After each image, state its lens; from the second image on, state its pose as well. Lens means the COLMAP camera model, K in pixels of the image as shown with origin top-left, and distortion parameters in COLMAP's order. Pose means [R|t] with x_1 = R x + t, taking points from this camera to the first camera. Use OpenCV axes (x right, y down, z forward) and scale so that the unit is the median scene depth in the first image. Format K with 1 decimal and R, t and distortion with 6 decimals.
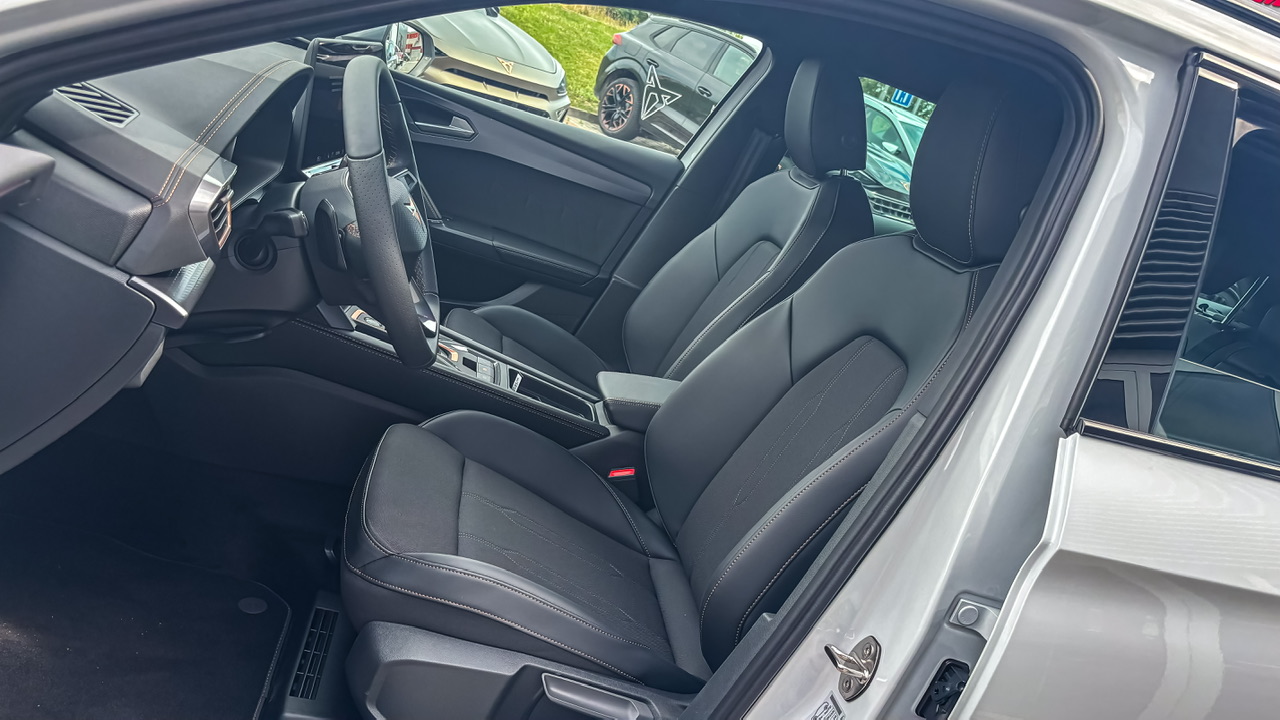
lens RADIAL K [[978.7, 0, 642.7], [0, 978.7, 361.2], [0, 0, 1]] dist [0.076956, -0.095410]
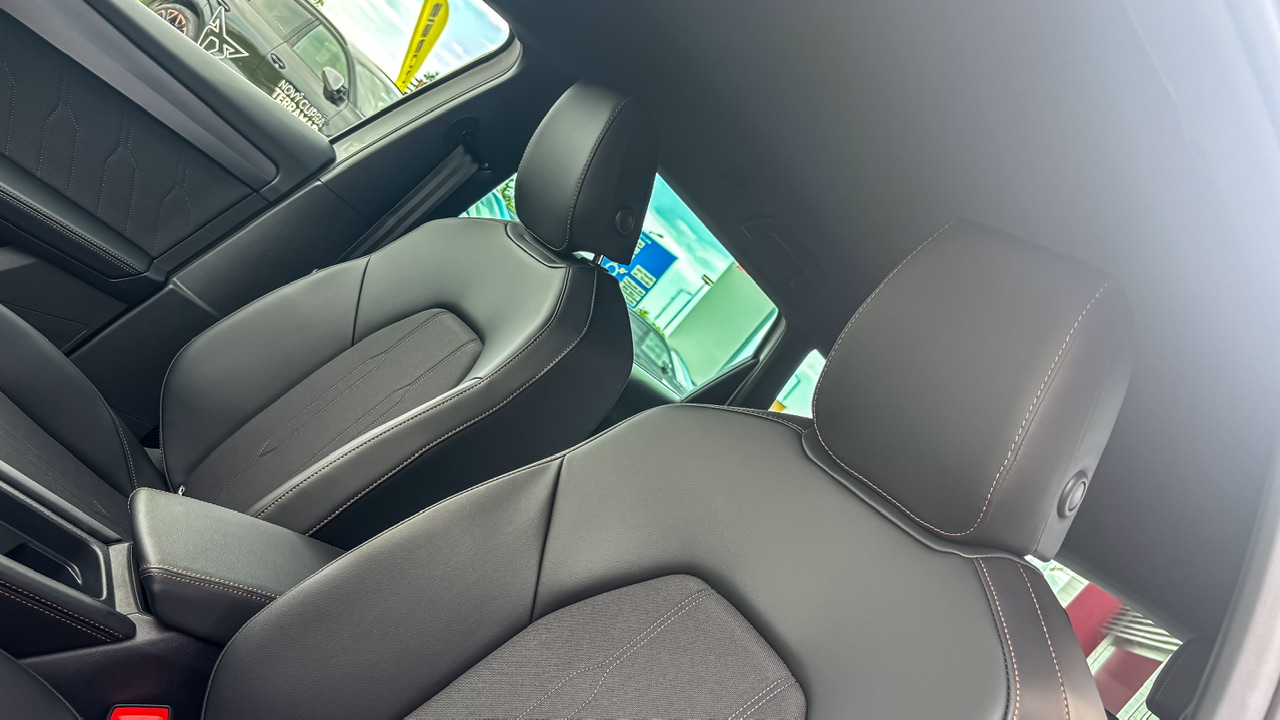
lens RADIAL K [[978.7, 0, 640.0], [0, 978.7, 358.8], [0, 0, 1]] dist [0.076956, -0.095410]
pose [[0.836896, 0.271178, 0.475466, -0.067717], [-0.252663, 0.961958, -0.103918, -0.050113], [-0.485558, -0.033164, 0.873575, 0.315913]]
